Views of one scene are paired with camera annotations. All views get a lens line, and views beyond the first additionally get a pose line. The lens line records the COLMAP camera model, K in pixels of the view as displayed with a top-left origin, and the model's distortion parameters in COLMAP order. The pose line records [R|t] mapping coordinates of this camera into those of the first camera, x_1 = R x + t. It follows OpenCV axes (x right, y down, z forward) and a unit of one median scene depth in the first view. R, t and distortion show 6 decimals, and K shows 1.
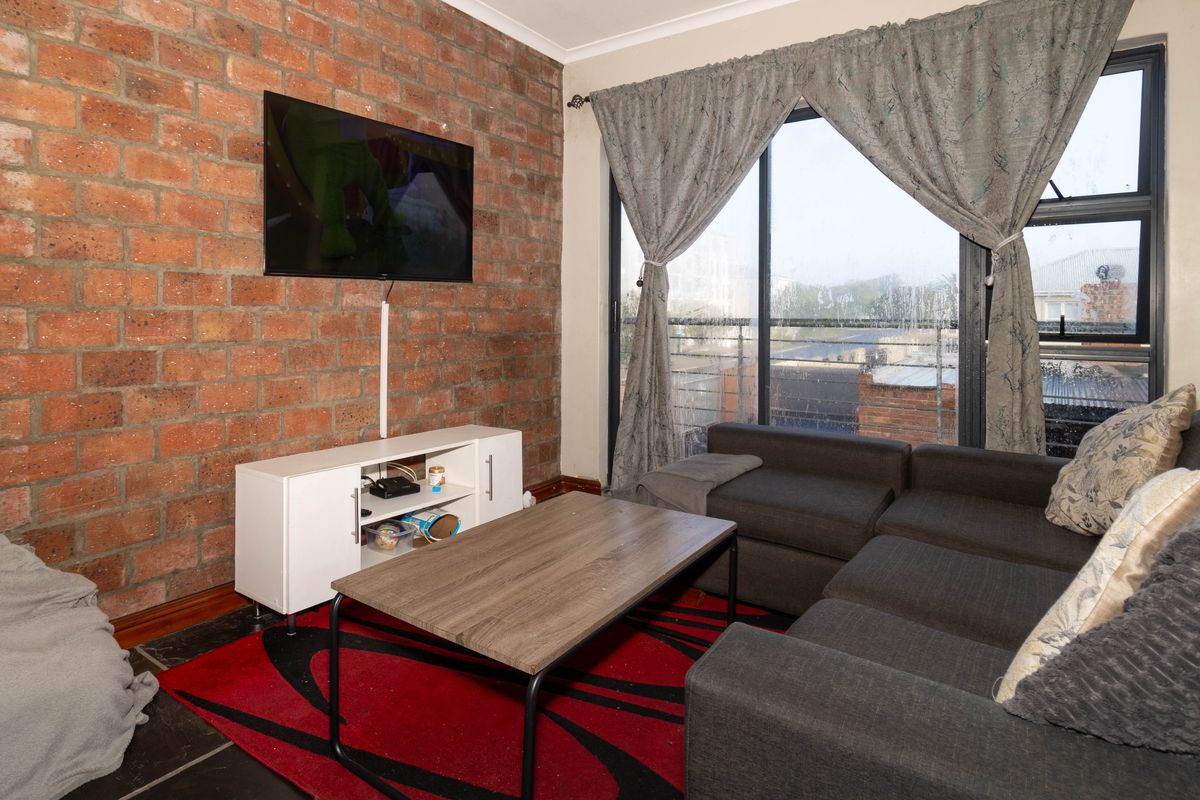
lens RADIAL K [[652.5, 0, 536.5], [0, 652.5, 309.5], [0, 0, 1]] dist [0.001781, 0.000066]
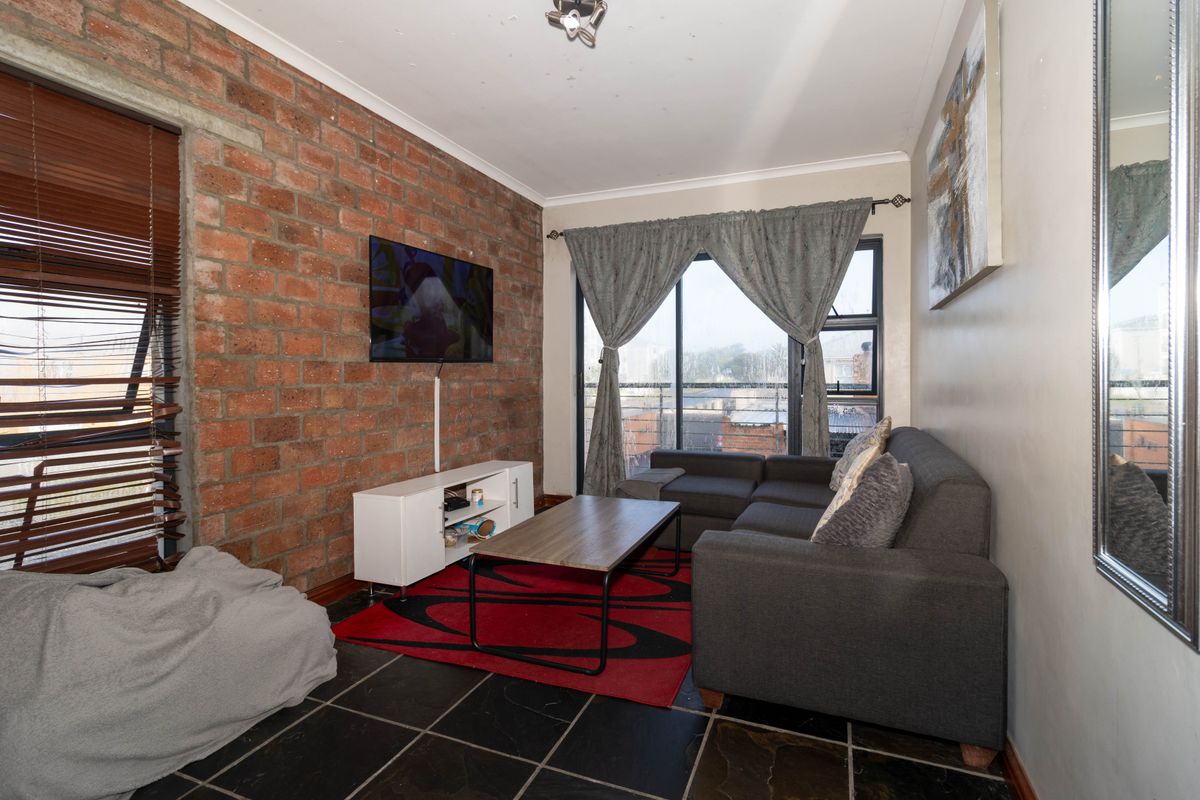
lens RADIAL K [[568.5, 0, 602.4], [0, 568.5, 375.3], [0, 0, 1]] dist [0.000061, -0.000067]
pose [[0.963169, -0.013271, 0.268570, -0.244188], [0.010159, 0.999864, 0.012973, -0.031996], [-0.268705, -0.009767, 0.963173, -0.337363]]
